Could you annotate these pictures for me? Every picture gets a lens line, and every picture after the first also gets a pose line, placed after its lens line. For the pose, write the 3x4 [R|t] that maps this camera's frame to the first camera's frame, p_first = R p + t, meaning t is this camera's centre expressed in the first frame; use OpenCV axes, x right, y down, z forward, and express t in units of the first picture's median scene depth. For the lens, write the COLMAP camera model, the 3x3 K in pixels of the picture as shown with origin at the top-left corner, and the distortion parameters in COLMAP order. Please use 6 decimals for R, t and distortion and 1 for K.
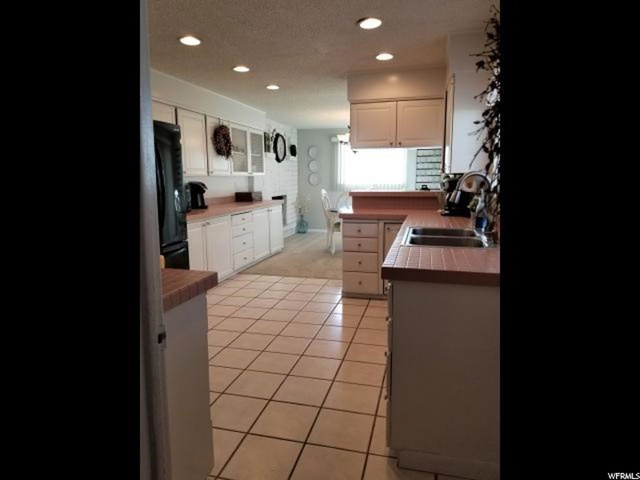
lens RADIAL K [[400.2, 0, 320.0], [0, 400.2, 240.0], [0, 0, 1]] dist [0.032478, -0.000188]
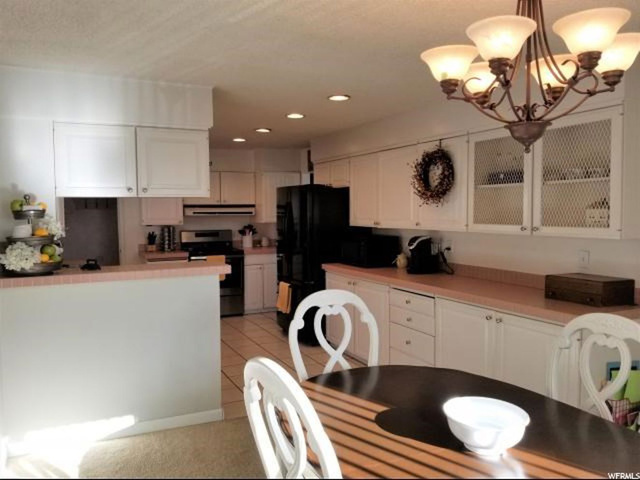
lens RADIAL K [[483.3, 0, 309.4], [0, 483.3, 241.1], [0, 0, 1]] dist [0.095989, -0.133170]
pose [[-0.748628, 0.051676, -0.660973, 0.326375], [-0.093085, 0.978890, 0.181961, -0.213692], [0.656423, 0.197747, -0.728015, 1.160366]]
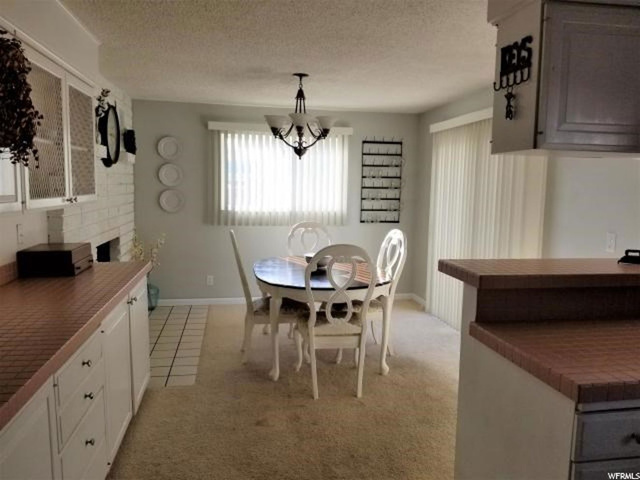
lens RADIAL K [[498.6, 0, 319.4], [0, 498.6, 236.0], [0, 0, 1]] dist [0.086815, -0.140567]
pose [[0.903109, -0.022096, 0.428842, -0.158248], [0.043533, 0.998241, -0.040243, -0.100826], [-0.427198, 0.055012, 0.902483, 0.477270]]
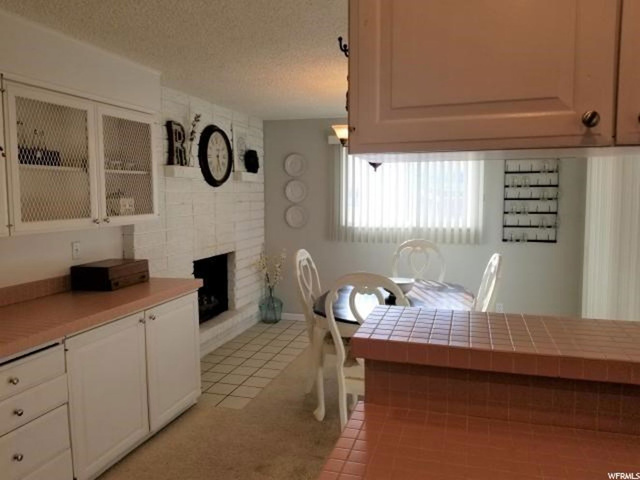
lens RADIAL K [[498.6, 0, 319.4], [0, 498.6, 236.0], [0, 0, 1]] dist [0.086815, -0.140567]
pose [[0.999627, 0.001709, -0.027270, 0.045308], [-0.003623, 0.997520, -0.070285, -0.112203], [0.027083, 0.070357, 0.997154, 0.499048]]
